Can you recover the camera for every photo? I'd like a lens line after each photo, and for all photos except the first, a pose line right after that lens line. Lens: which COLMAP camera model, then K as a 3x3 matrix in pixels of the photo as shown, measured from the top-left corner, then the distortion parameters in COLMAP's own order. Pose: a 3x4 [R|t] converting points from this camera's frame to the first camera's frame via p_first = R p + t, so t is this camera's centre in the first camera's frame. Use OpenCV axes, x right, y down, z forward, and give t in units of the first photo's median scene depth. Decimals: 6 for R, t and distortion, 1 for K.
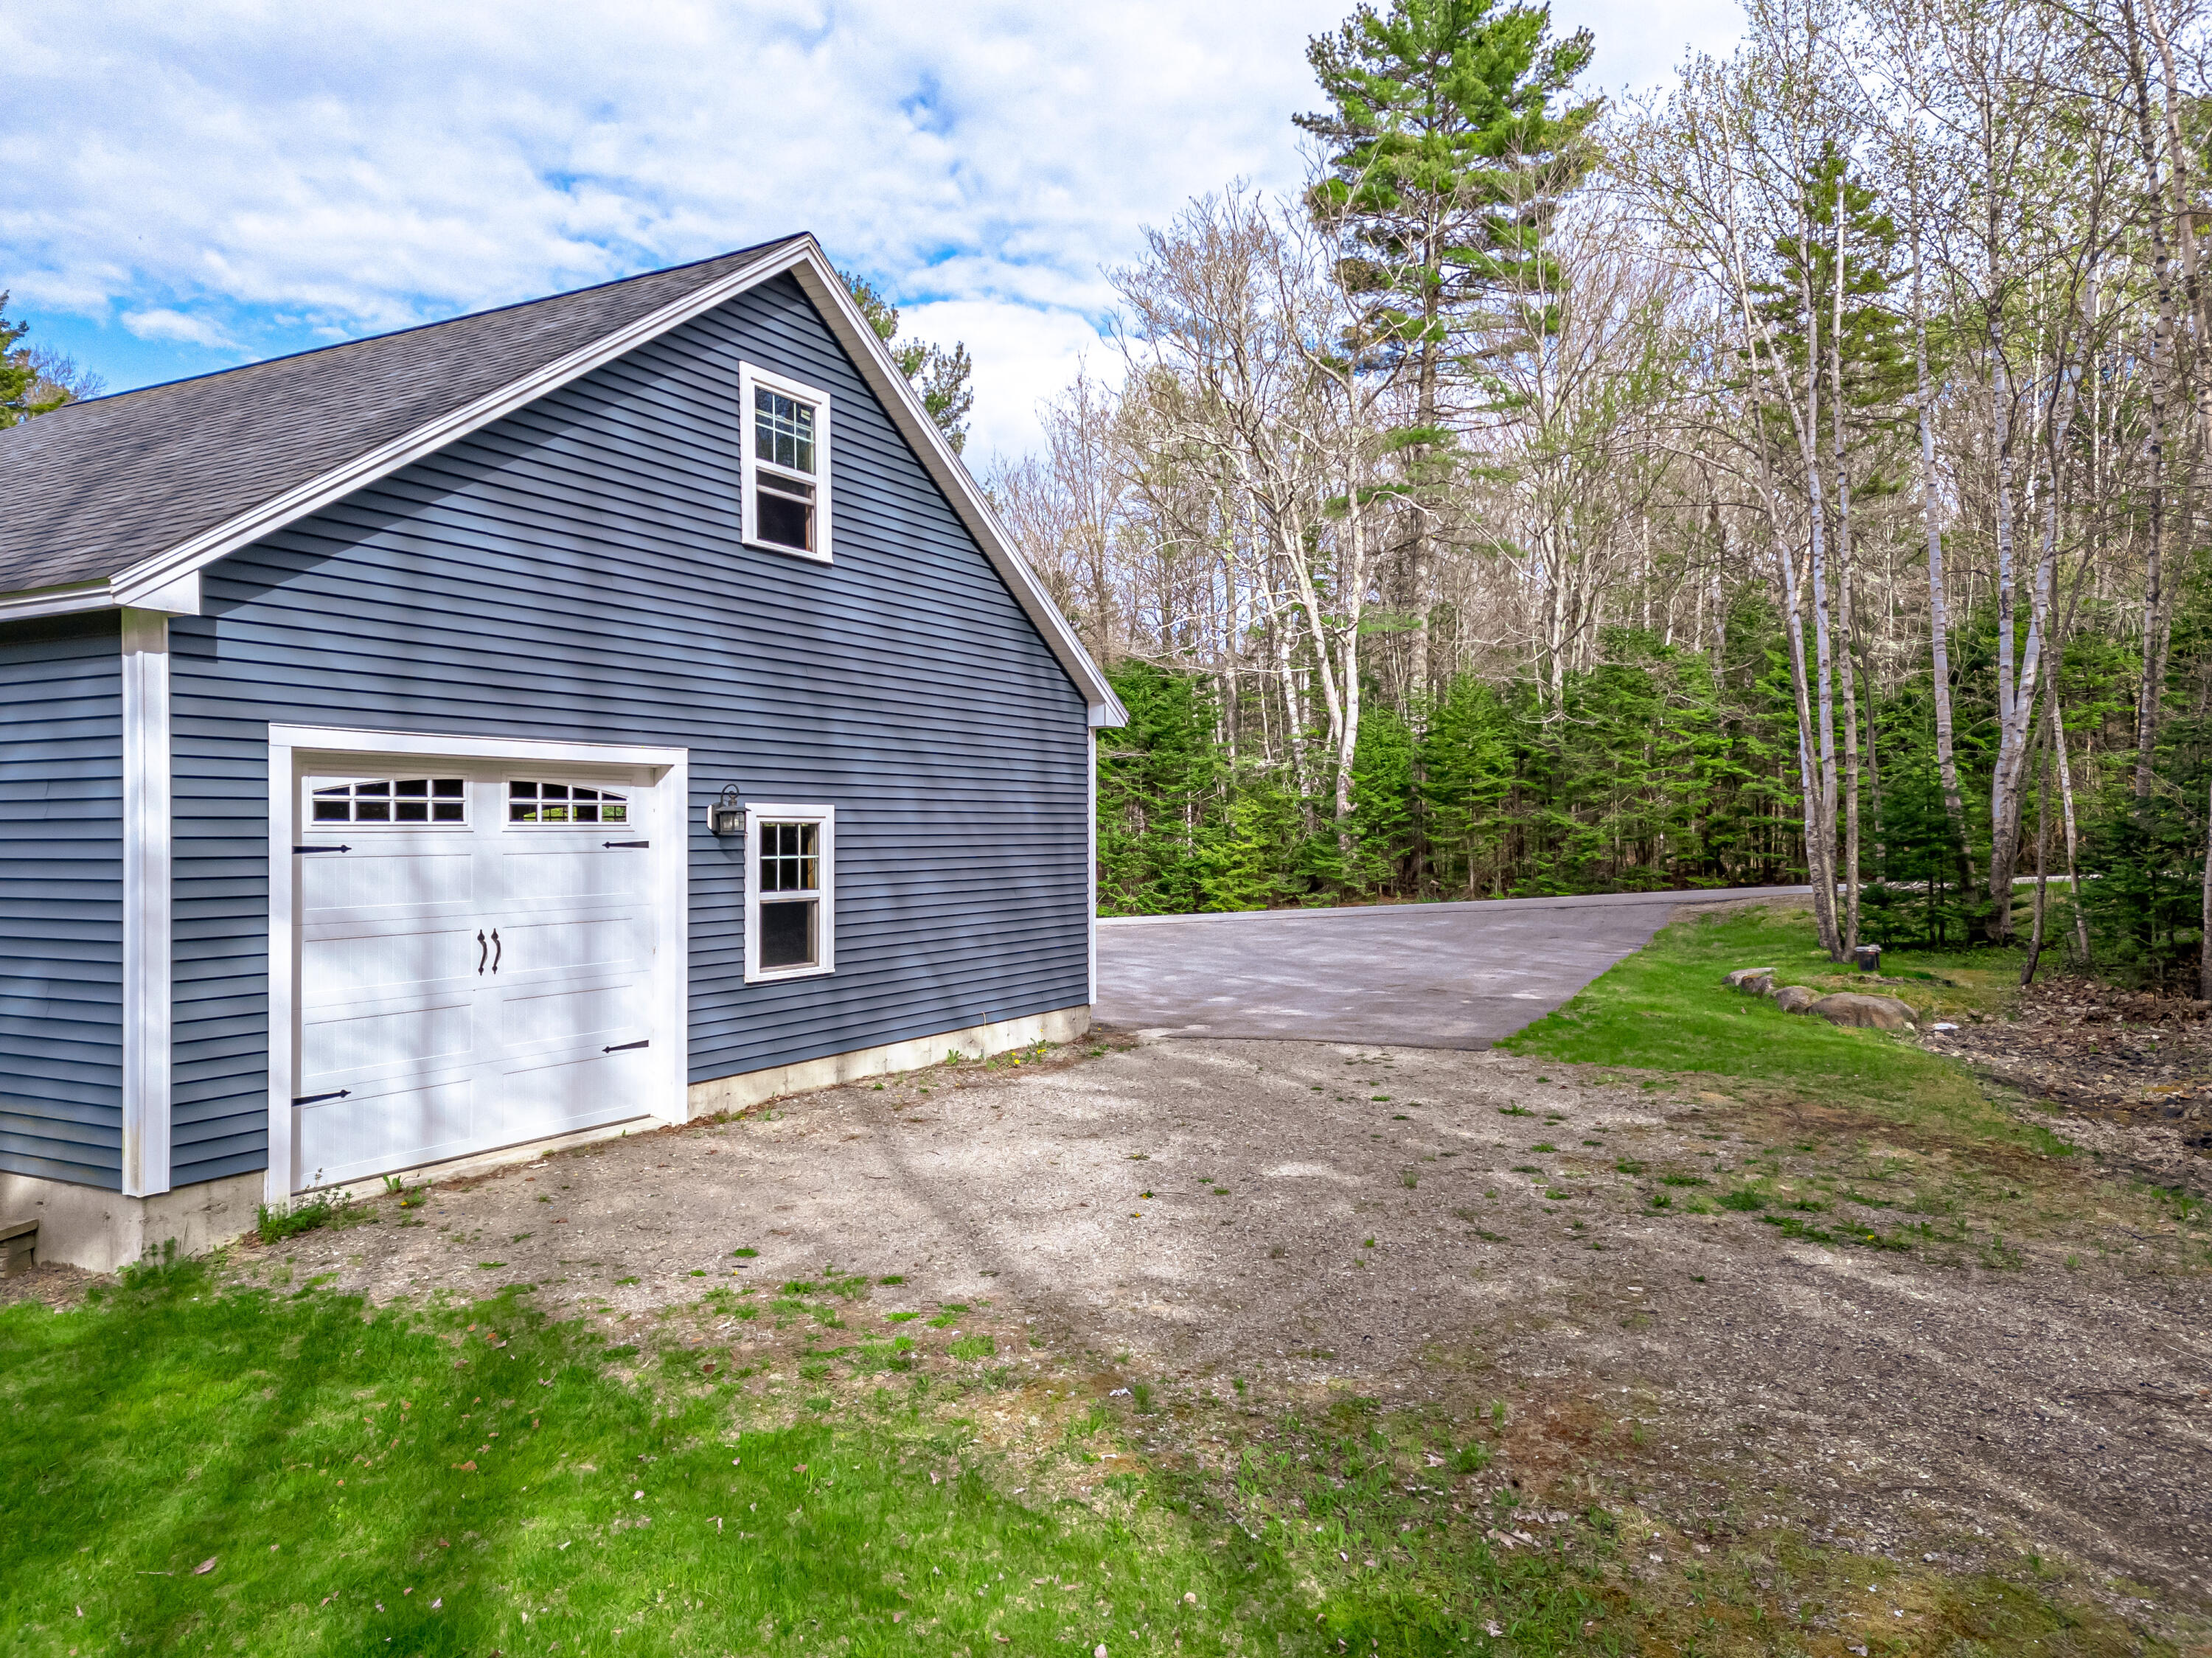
lens RADIAL K [[1539.0, 0, 1104.8], [0, 1539.0, 833.2], [0, 0, 1]] dist [0.085115, -0.024731]
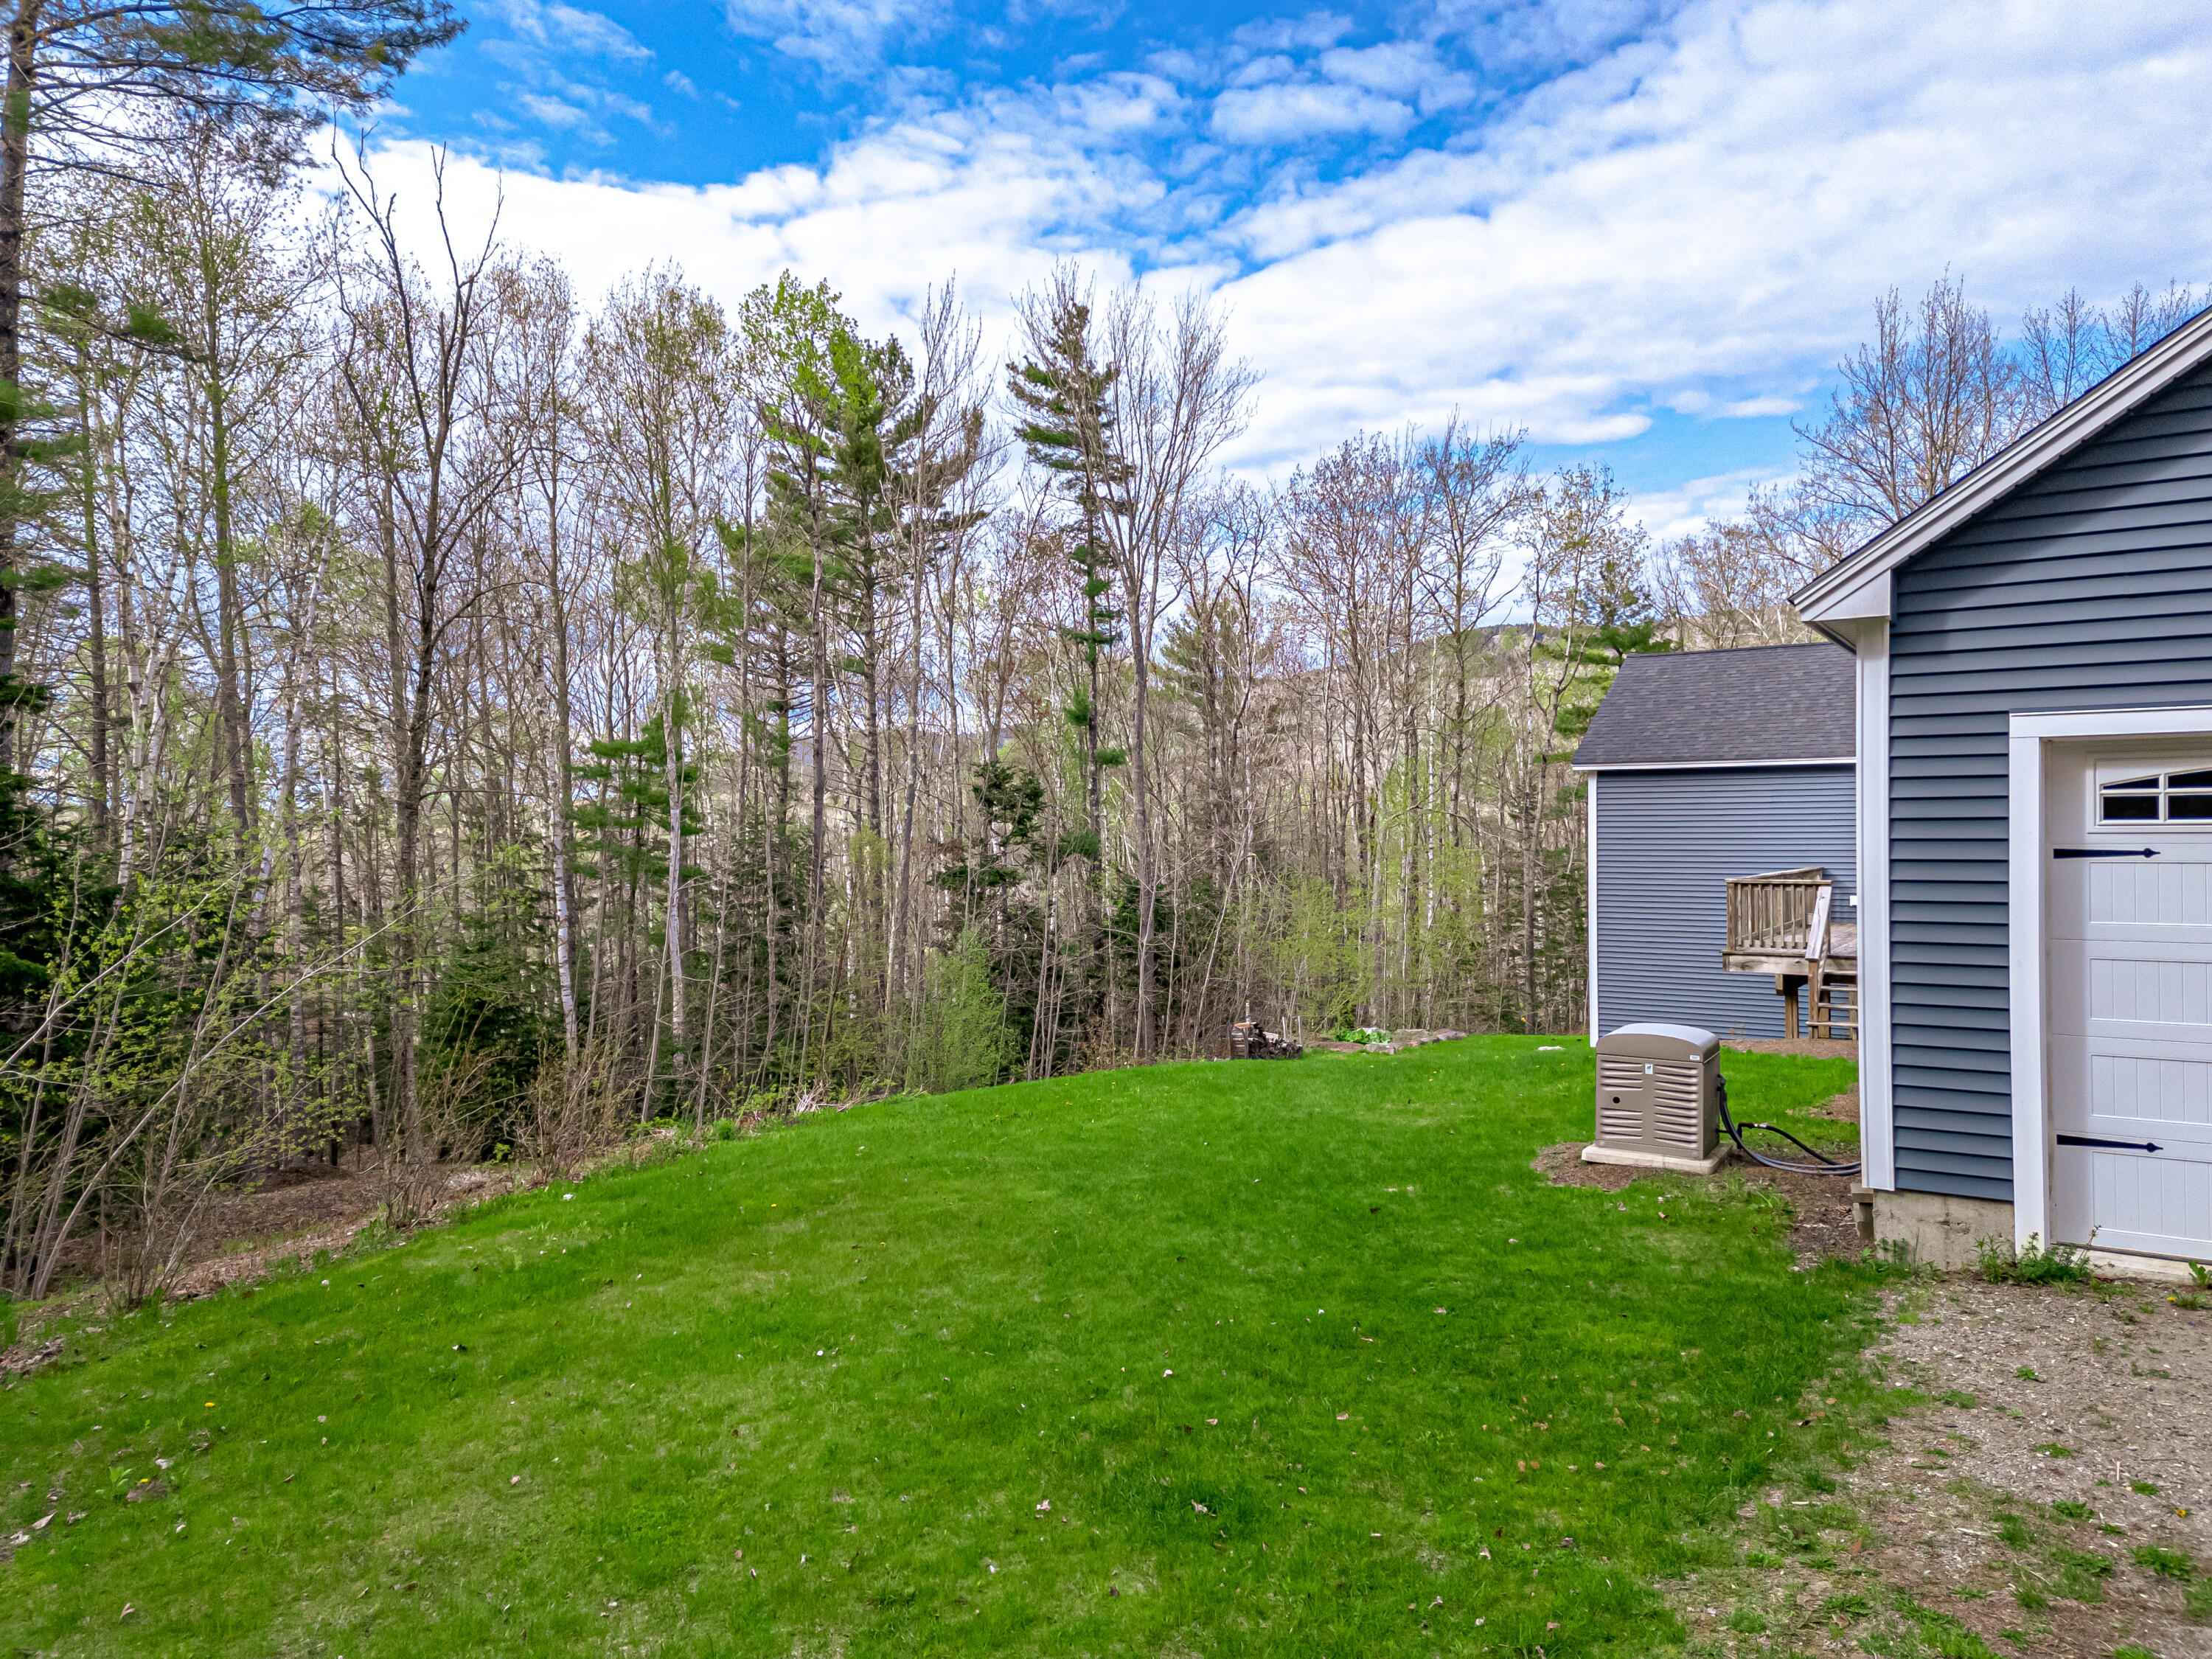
lens RADIAL K [[1539.1, 0, 1104.3], [0, 1539.1, 827.8], [0, 0, 1]] dist [0.085115, -0.024731]
pose [[-0.044752, -0.000316, -0.998998, 0.401861], [0.005669, 0.999984, -0.000571, -0.006324], [0.998982, -0.005688, -0.044750, 0.509955]]
